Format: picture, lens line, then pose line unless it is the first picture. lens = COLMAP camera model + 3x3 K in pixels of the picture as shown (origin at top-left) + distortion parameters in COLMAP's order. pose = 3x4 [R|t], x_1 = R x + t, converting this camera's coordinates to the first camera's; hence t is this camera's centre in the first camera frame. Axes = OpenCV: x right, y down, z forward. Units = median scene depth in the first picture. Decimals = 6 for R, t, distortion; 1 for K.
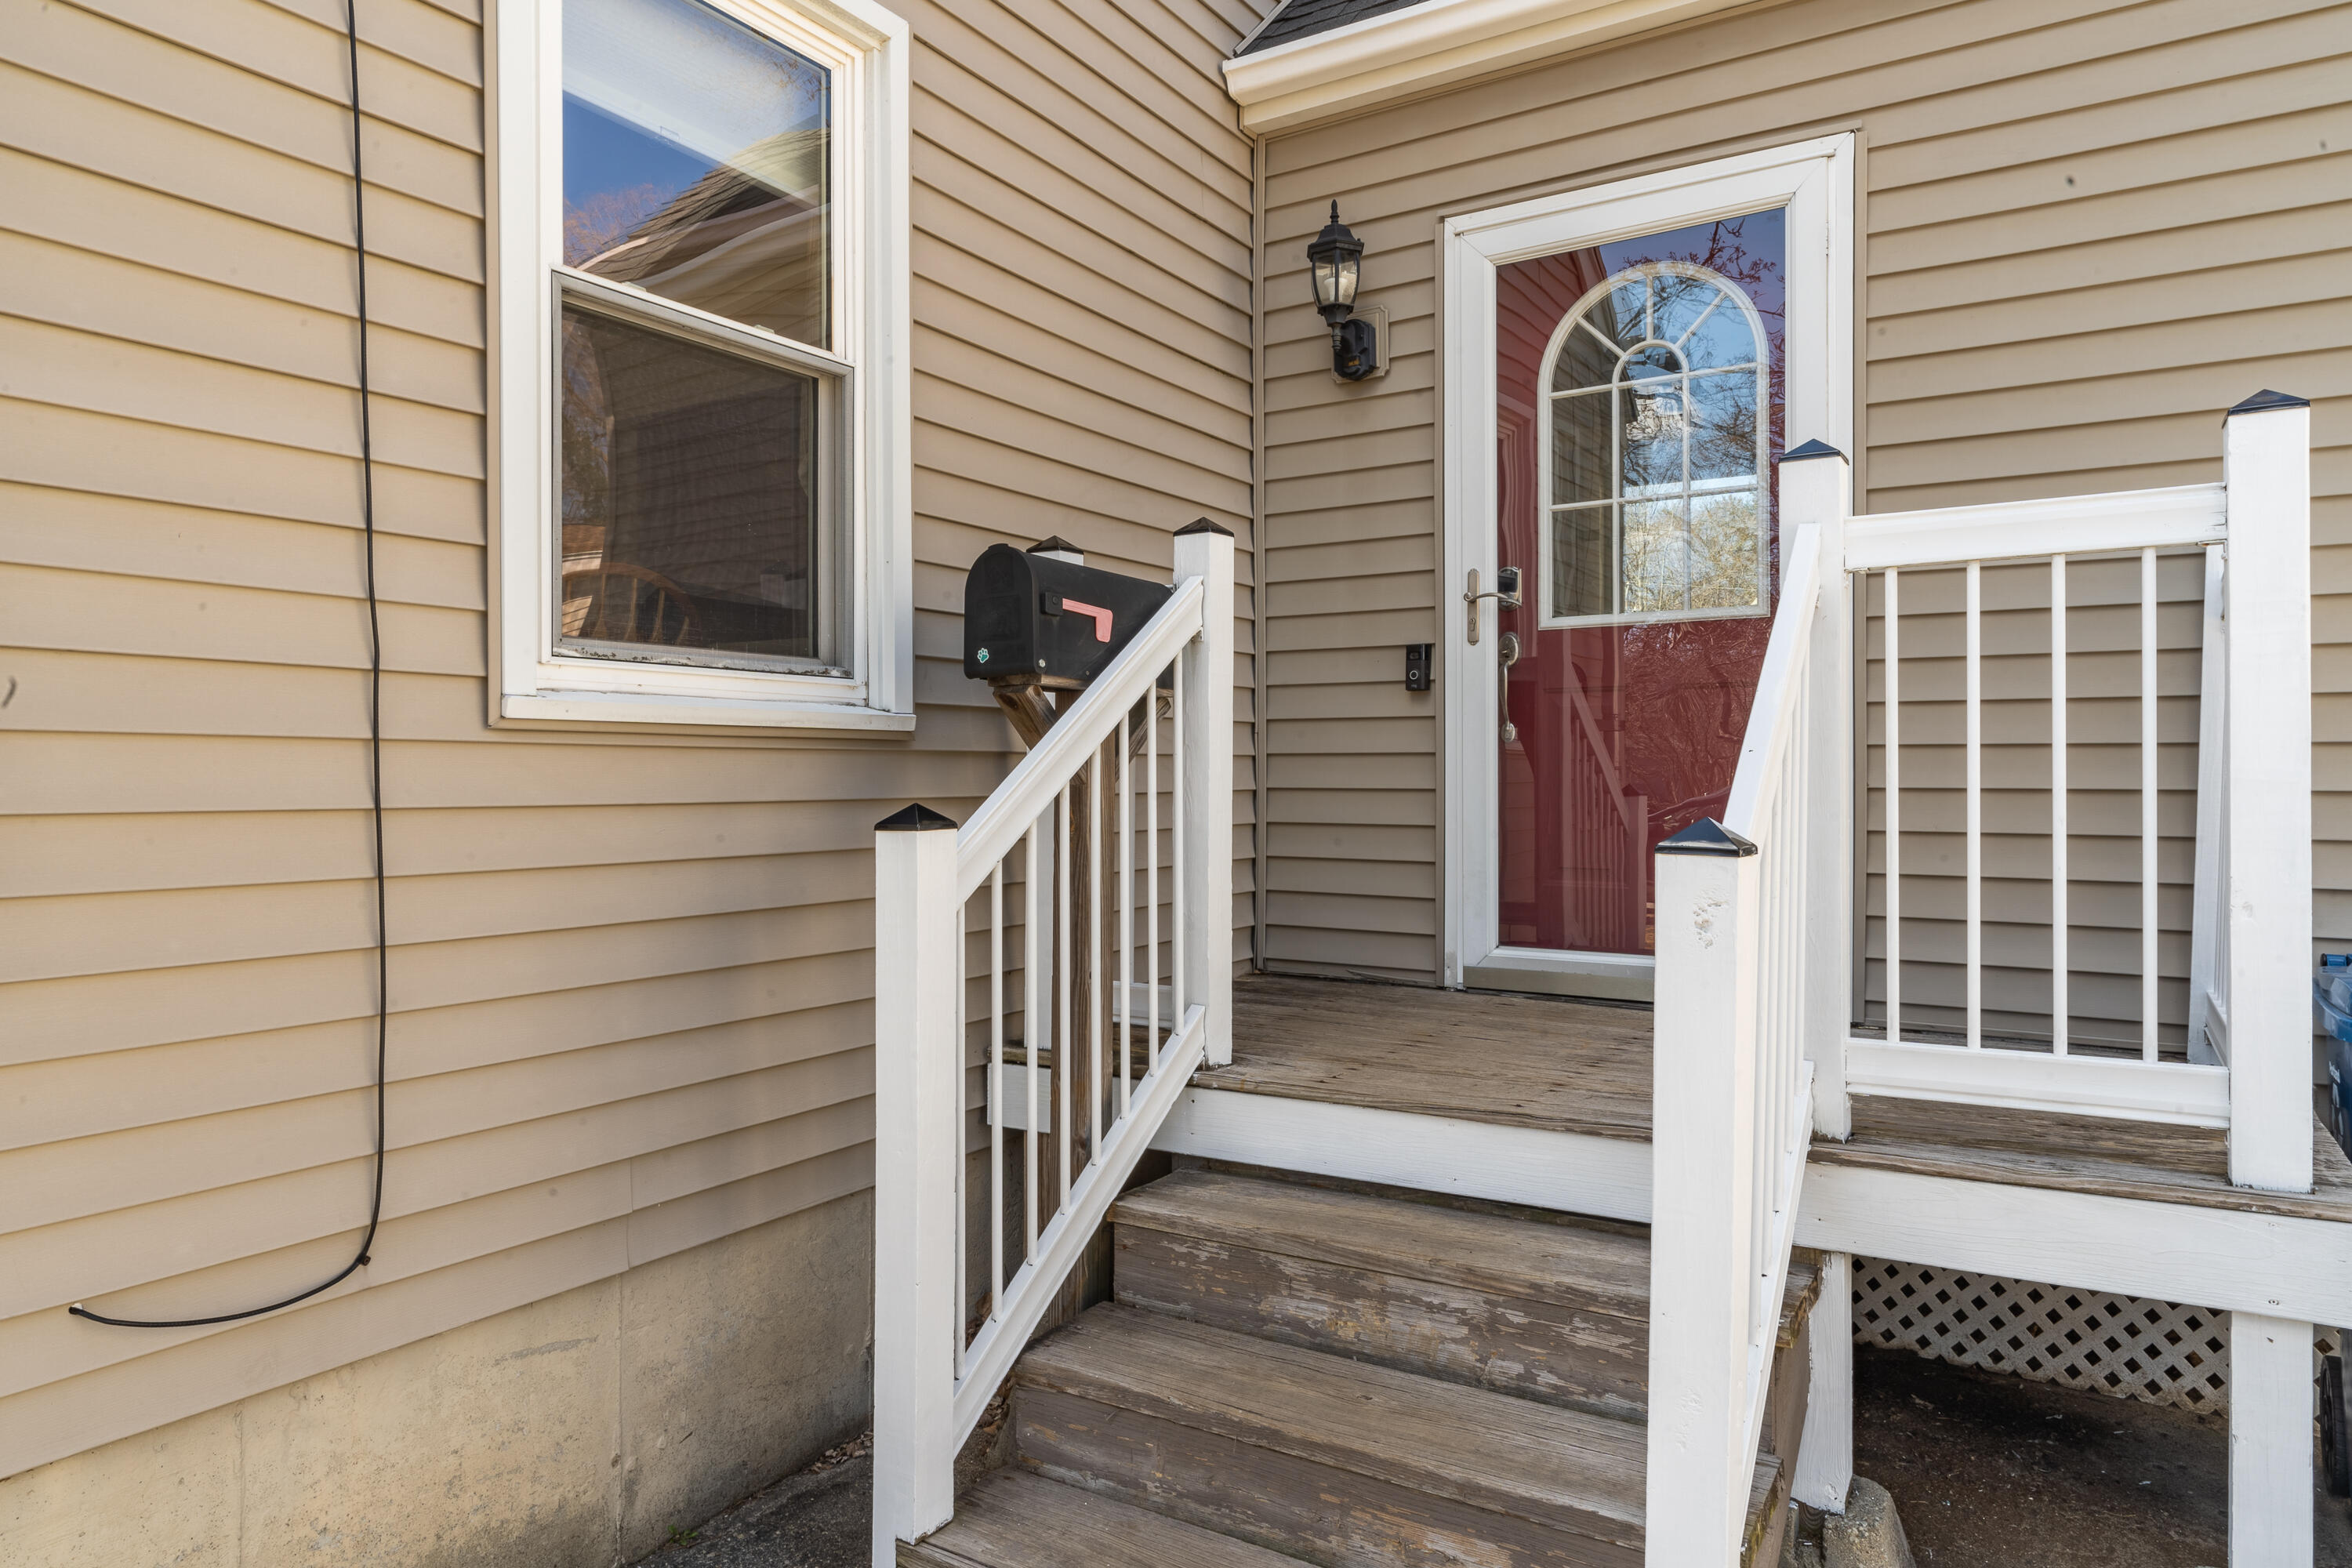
lens RADIAL K [[1376.7, 0, 1179.8], [0, 1376.7, 781.5], [0, 0, 1]] dist [0.002210, 0.000721]
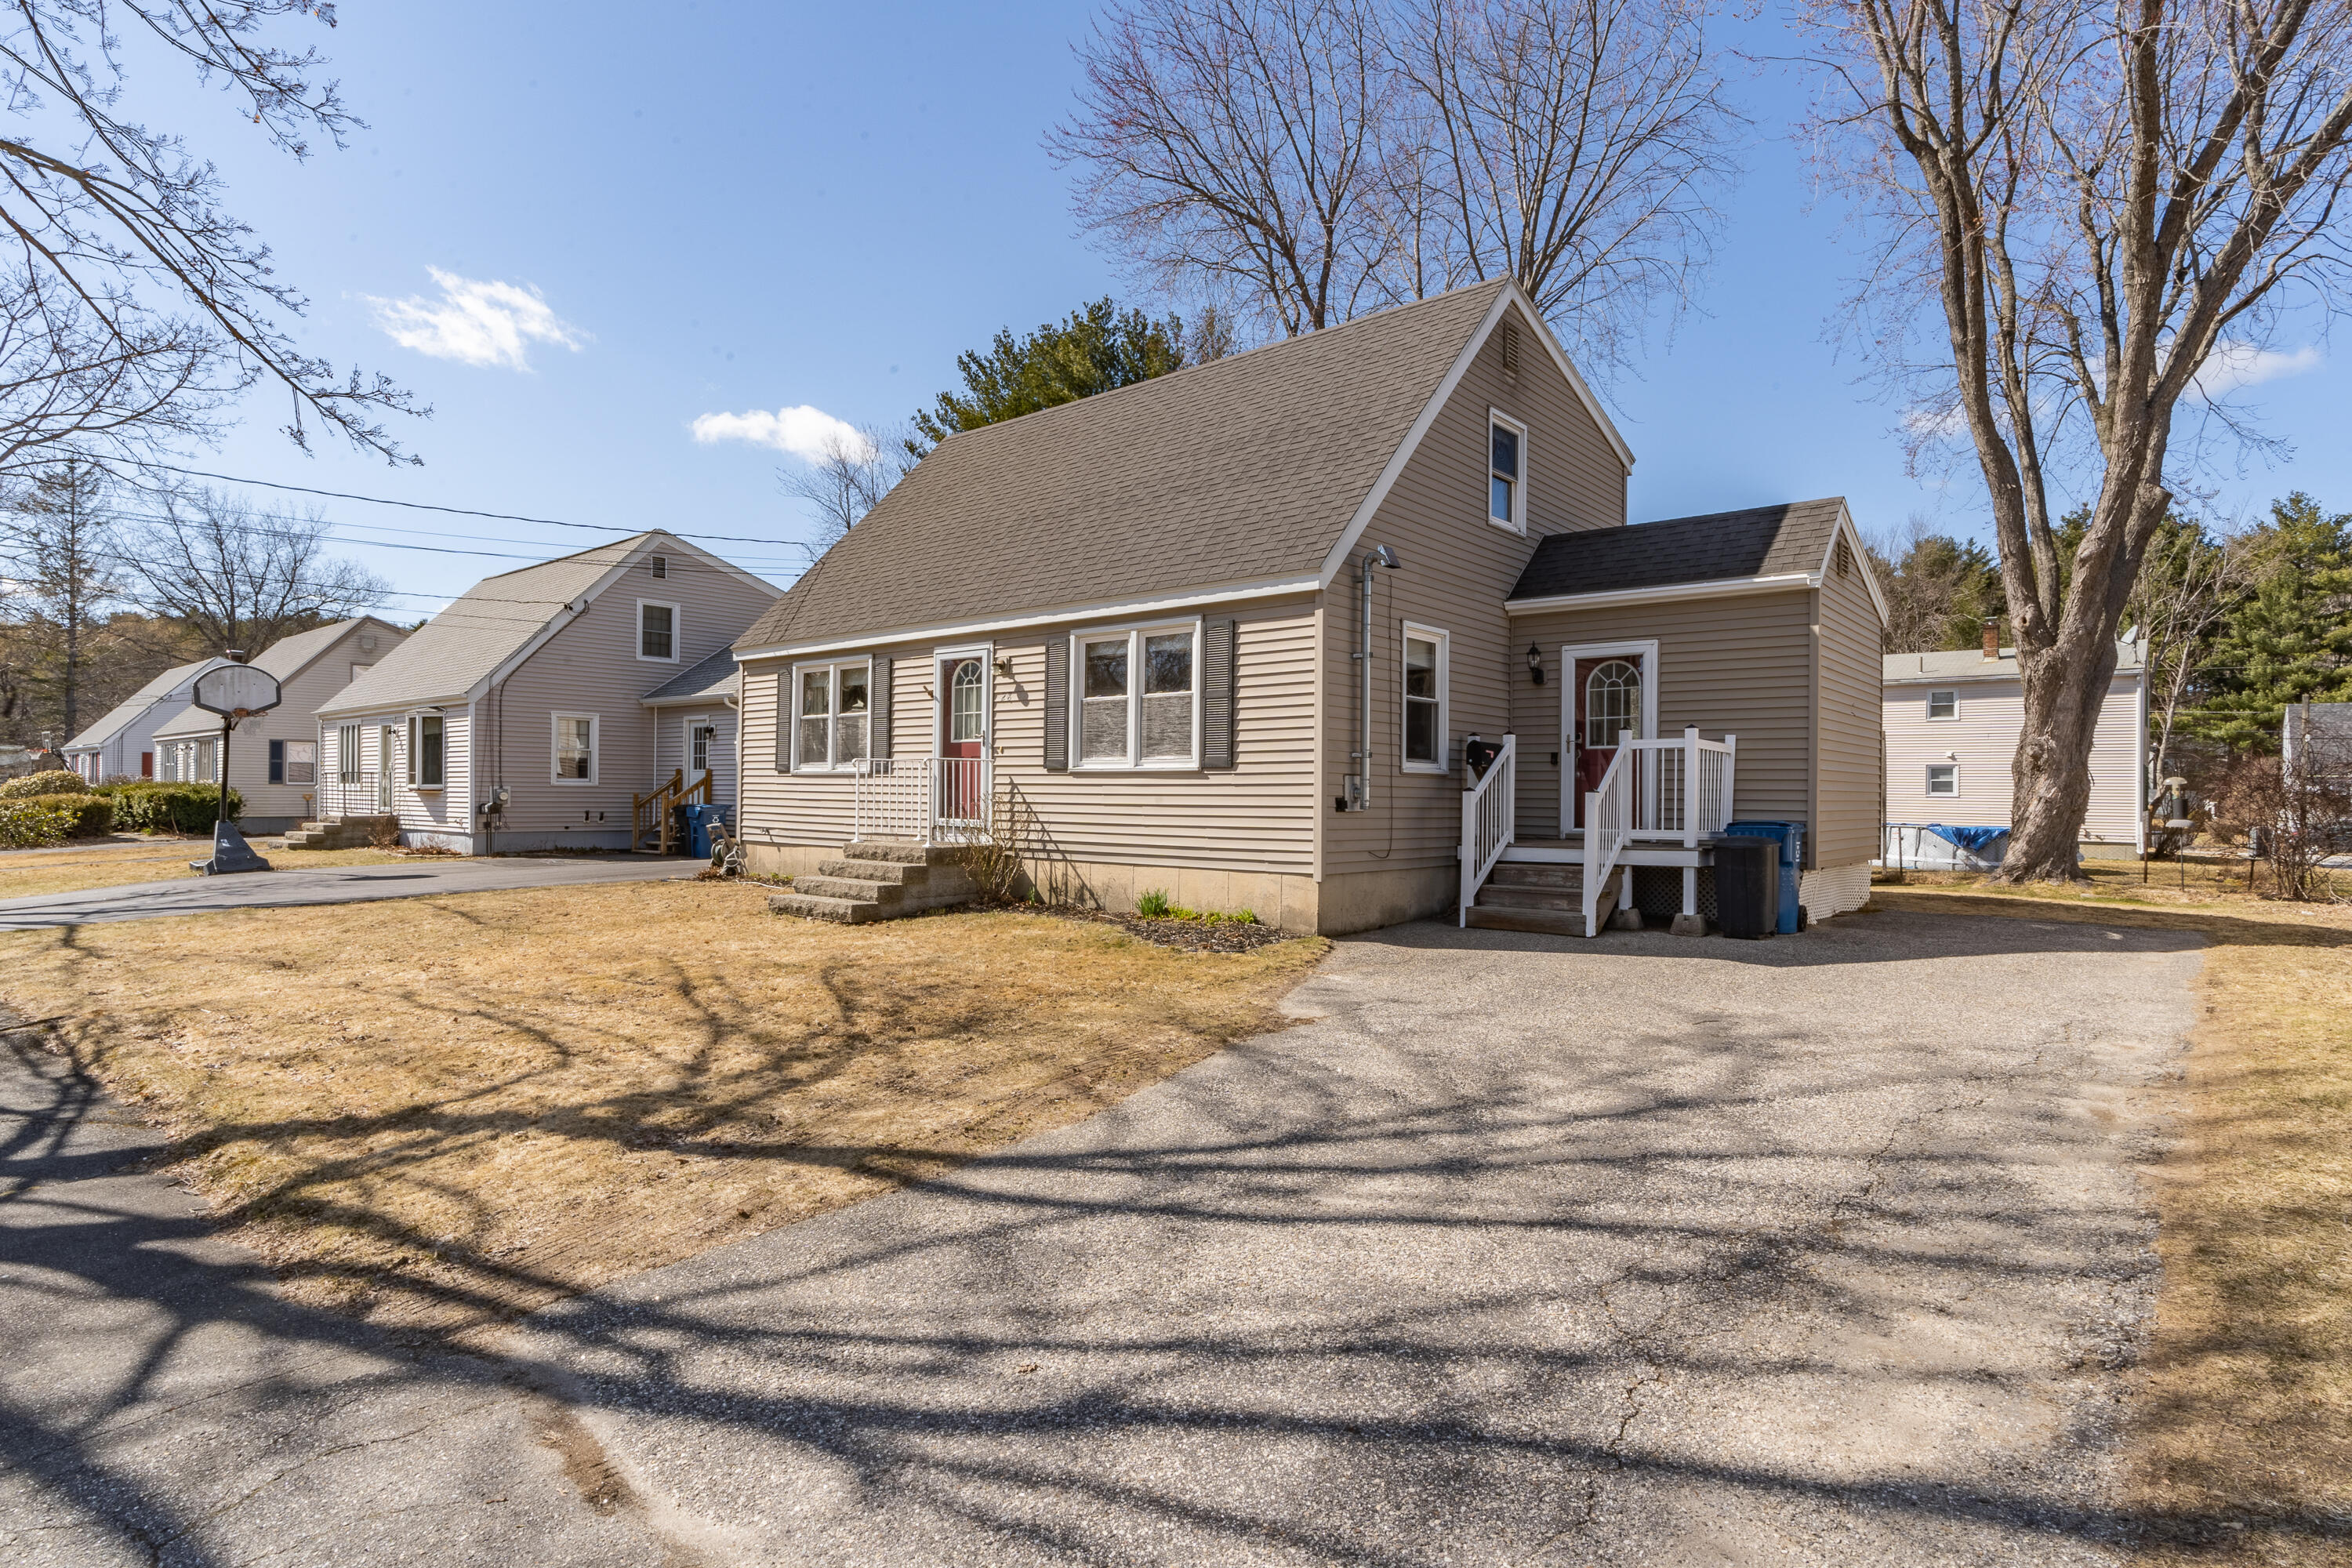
lens RADIAL K [[1238.1, 0, 1176.0], [0, 1238.1, 784.0], [0, 0, 1]] dist [-0.001107, -0.000165]
pose [[0.992319, 0.013596, -0.122955, -0.542350], [-0.015345, 0.999794, -0.013288, 0.064006], [0.122749, 0.015072, 0.992323, -3.093042]]
